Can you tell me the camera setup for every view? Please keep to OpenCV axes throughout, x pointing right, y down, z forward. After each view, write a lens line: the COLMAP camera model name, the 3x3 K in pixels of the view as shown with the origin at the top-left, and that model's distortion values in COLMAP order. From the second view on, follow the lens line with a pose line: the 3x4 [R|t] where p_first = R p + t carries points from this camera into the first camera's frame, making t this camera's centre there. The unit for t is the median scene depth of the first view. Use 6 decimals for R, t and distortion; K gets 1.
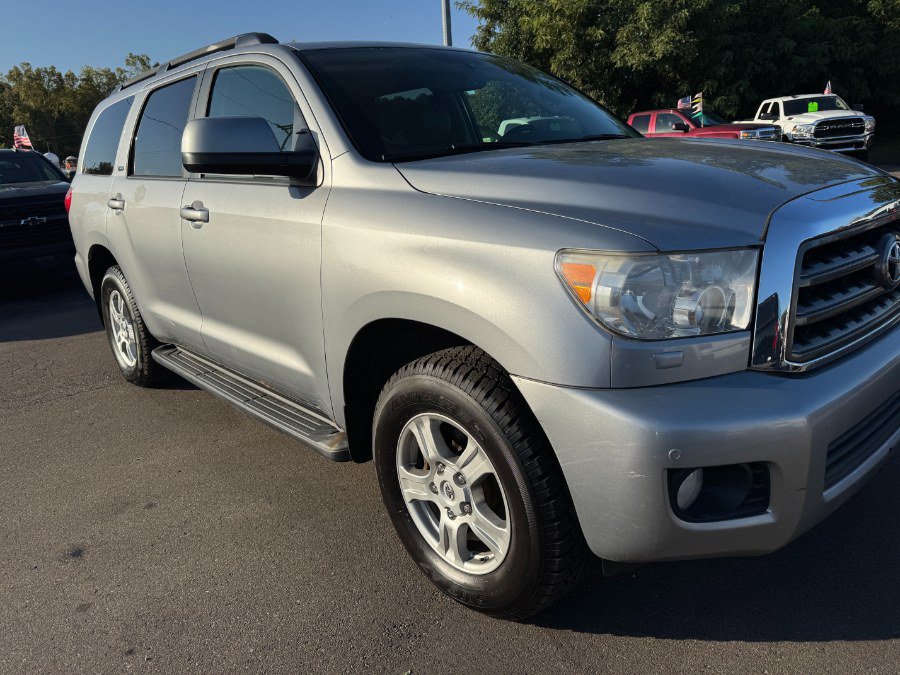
lens RADIAL K [[703.7, 0, 430.1], [0, 703.7, 352.6], [0, 0, 1]] dist [0.008802, -0.002360]
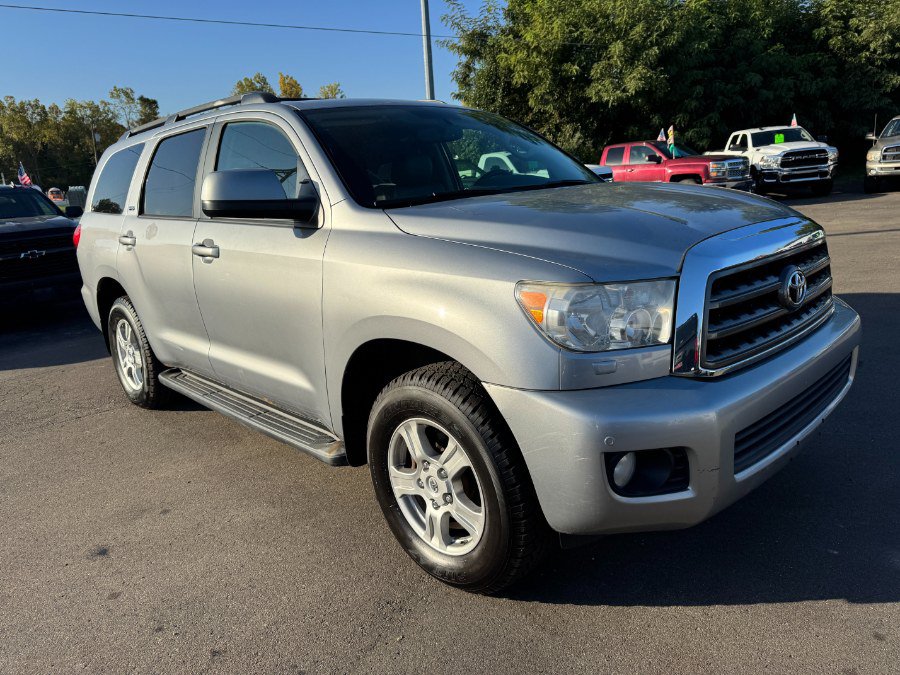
lens RADIAL K [[711.4, 0, 429.1], [0, 711.4, 338.2], [0, 0, 1]] dist [0.006397, 0.006426]
pose [[0.999732, -0.010546, 0.020619, -0.001647], [0.011745, 0.998193, -0.058926, 0.016292], [-0.019960, 0.059152, 0.998049, -0.150078]]
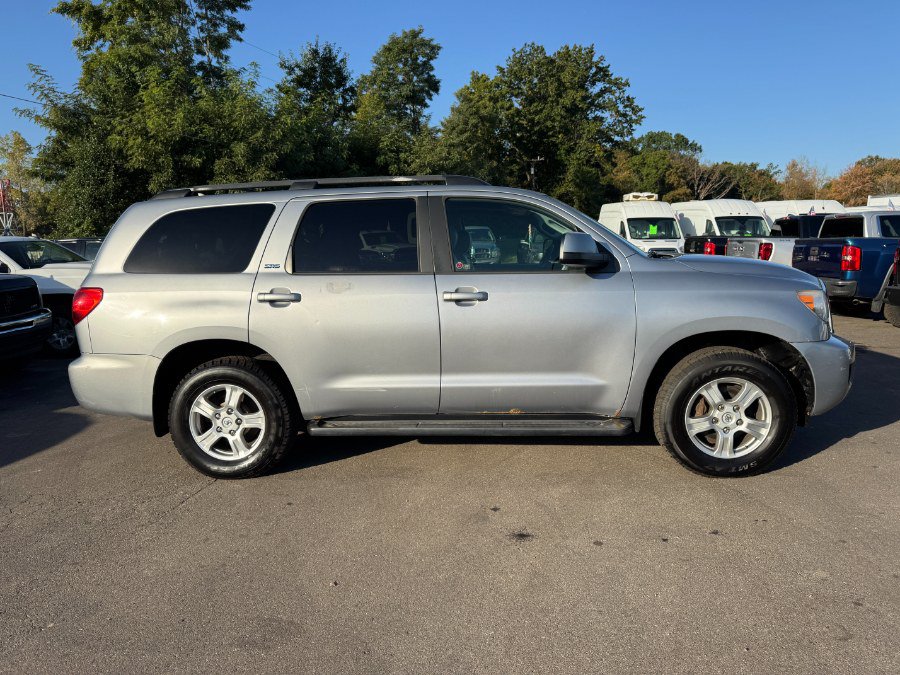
lens RADIAL K [[657.9, 0, 502.2], [0, 657.9, 348.5], [0, 0, 1]] dist [0.014268, -0.001725]
pose [[0.696334, -0.073843, 0.713909, -1.301554], [0.187099, 0.978977, -0.081233, 0.027379], [-0.692902, 0.190137, 0.695511, 0.078699]]
